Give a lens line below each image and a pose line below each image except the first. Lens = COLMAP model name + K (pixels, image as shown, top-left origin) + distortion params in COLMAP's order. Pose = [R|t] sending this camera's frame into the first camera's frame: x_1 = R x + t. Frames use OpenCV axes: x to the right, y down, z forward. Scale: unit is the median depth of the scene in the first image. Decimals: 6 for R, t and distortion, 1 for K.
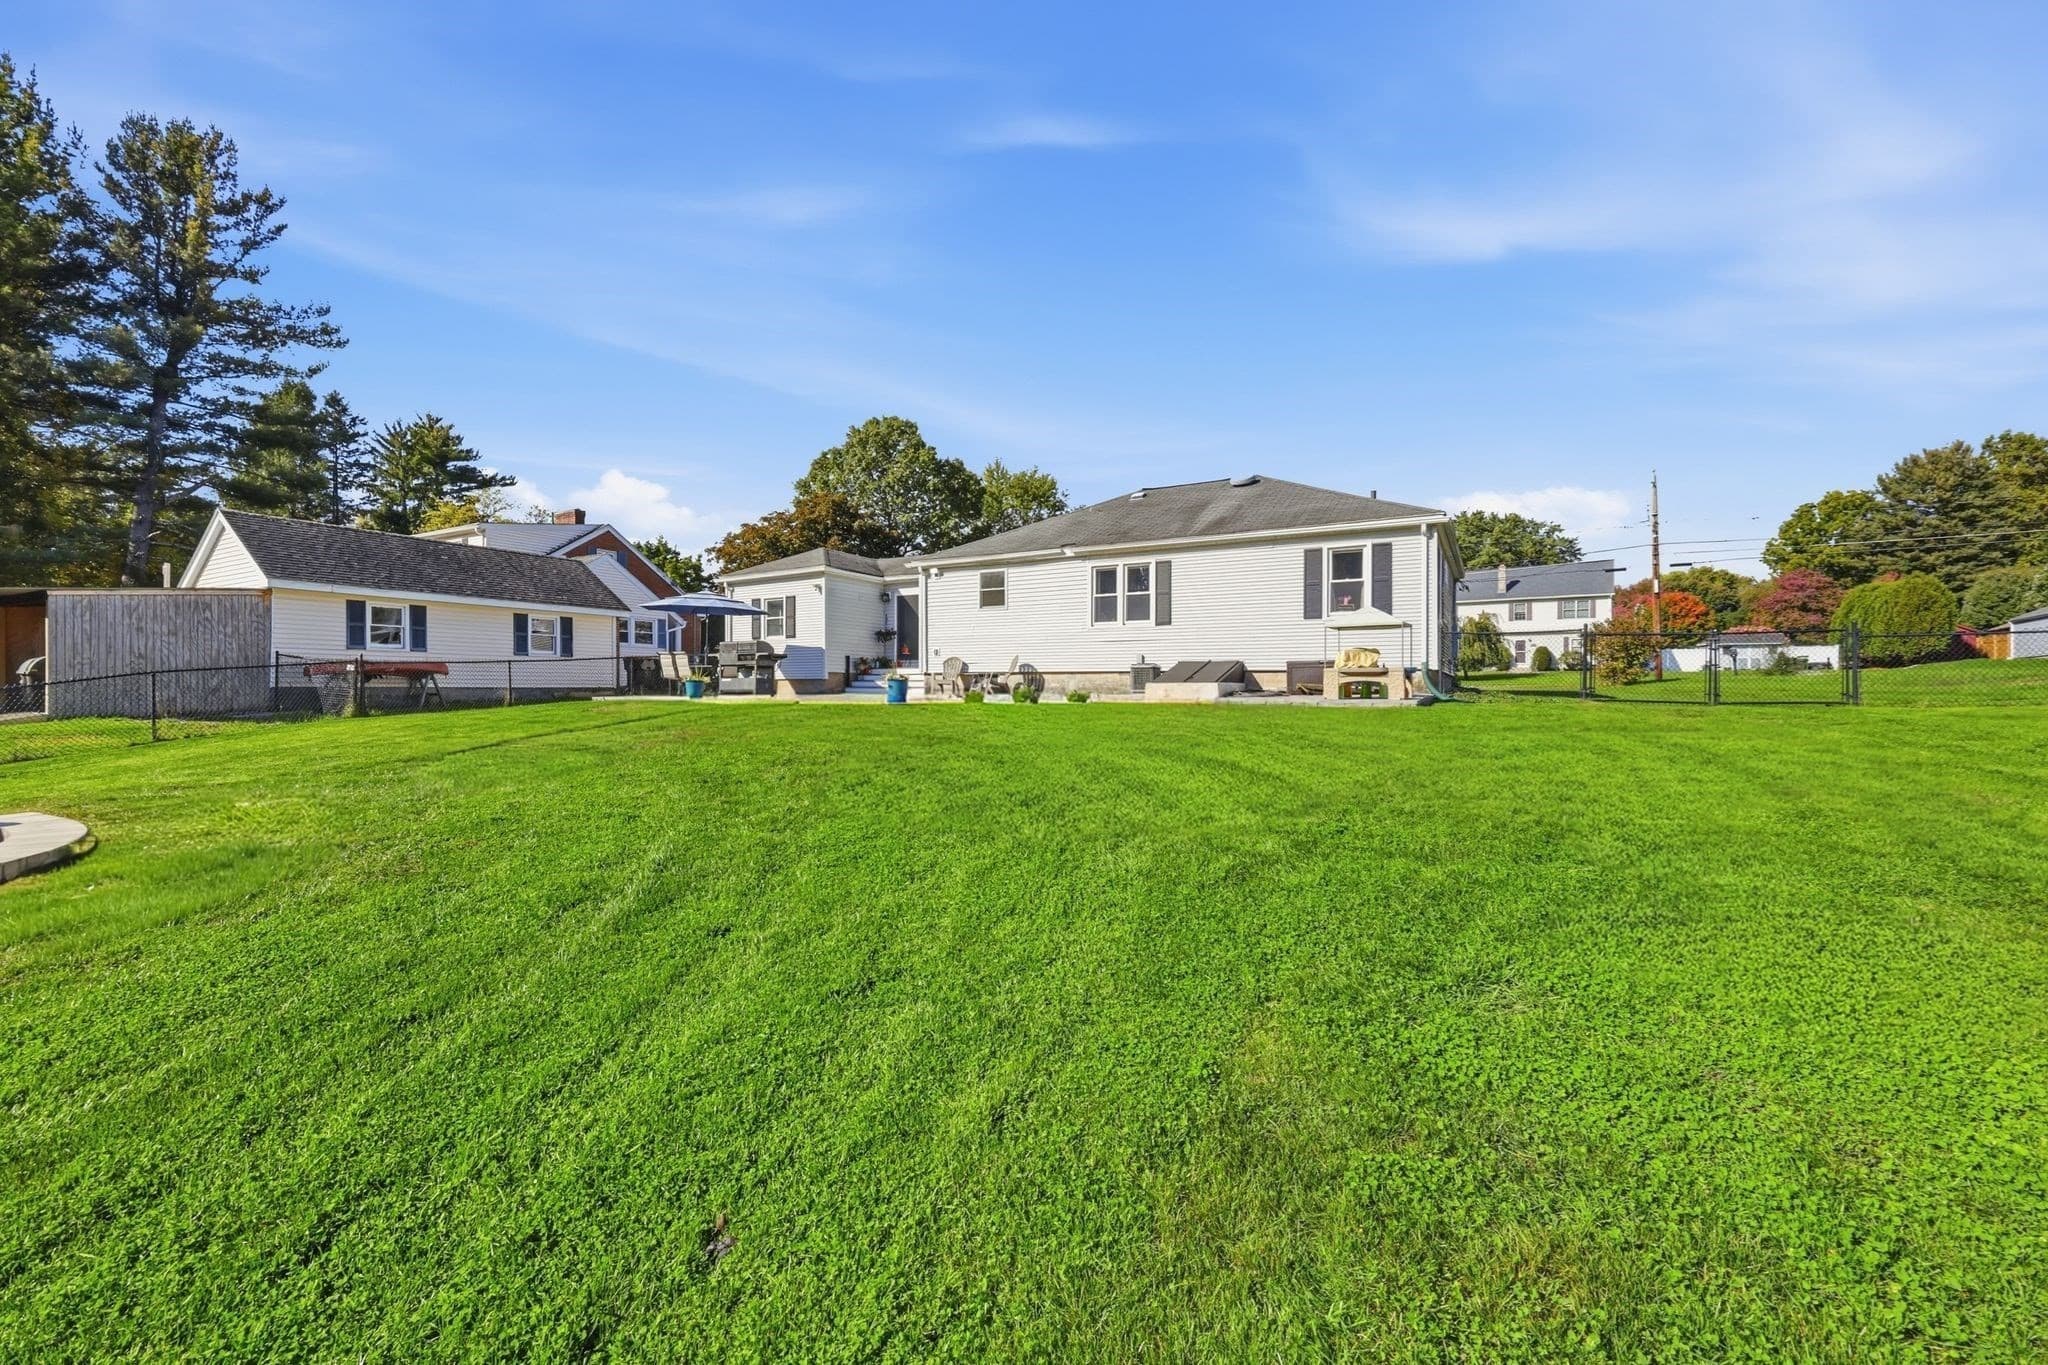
lens RADIAL K [[824.4, 0, 1033.4], [0, 824.4, 685.4], [0, 0, 1]] dist [0.000905, 0.000062]
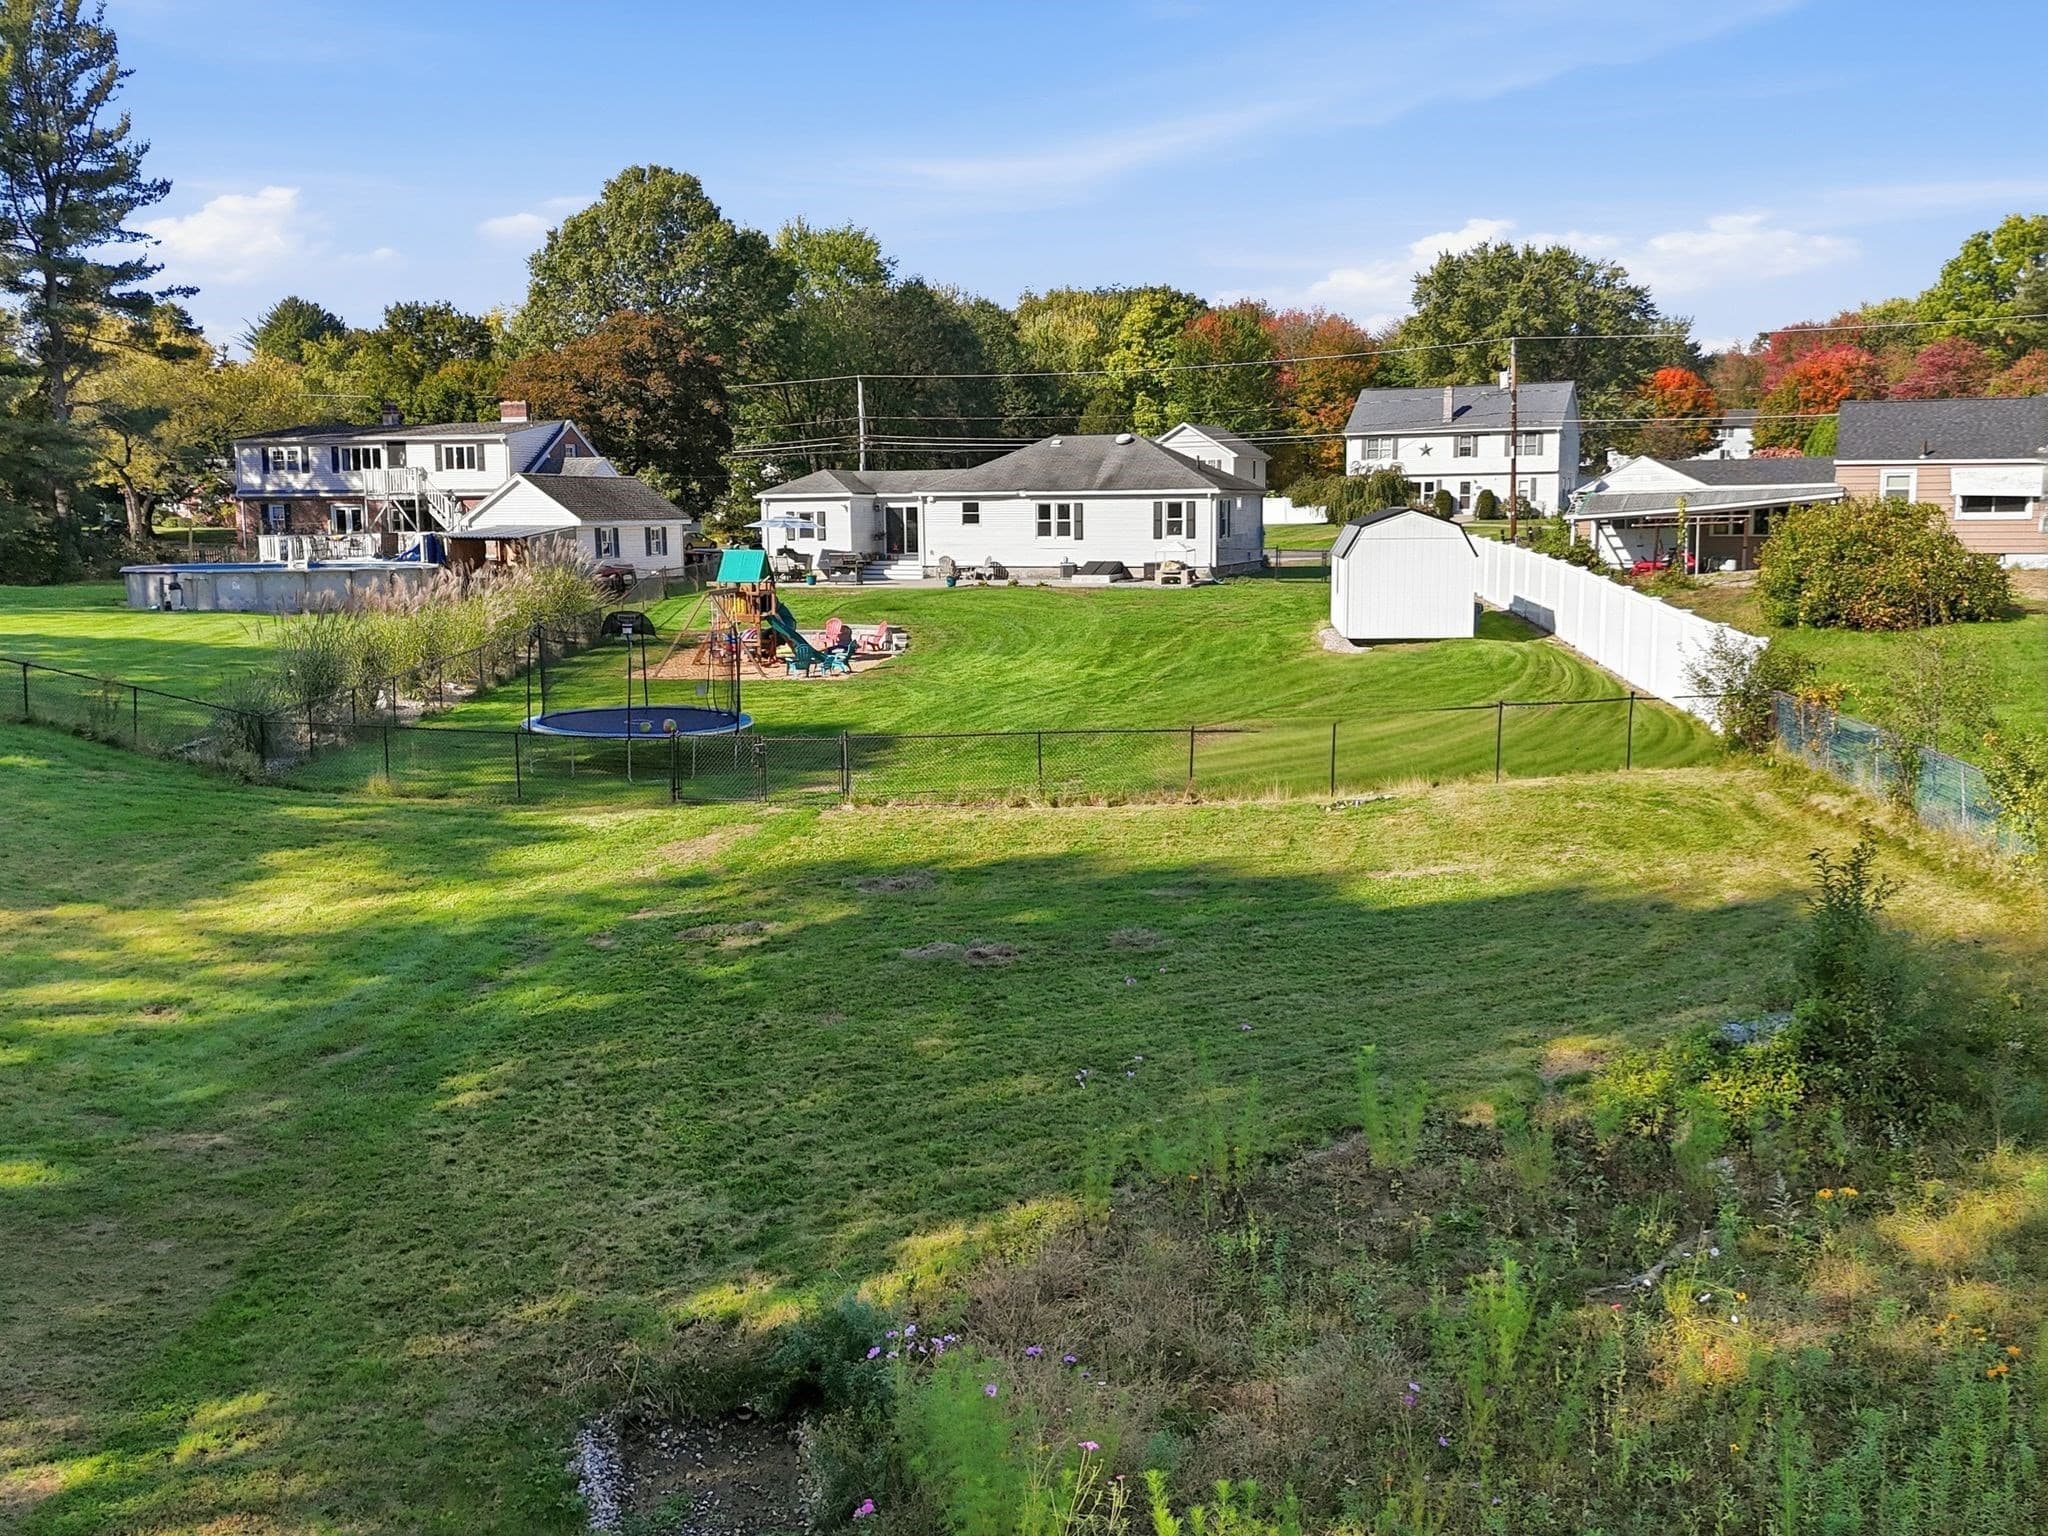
lens RADIAL K [[2033.6, 0, 1030.3], [0, 2033.6, 846.6], [0, 0, 1]] dist [0.064301, -0.012532]
pose [[0.982750, -0.039928, 0.180575, -0.587109], [0.008239, 0.984899, 0.172935, -0.140627], [-0.184753, -0.168464, 0.968239, -2.566562]]
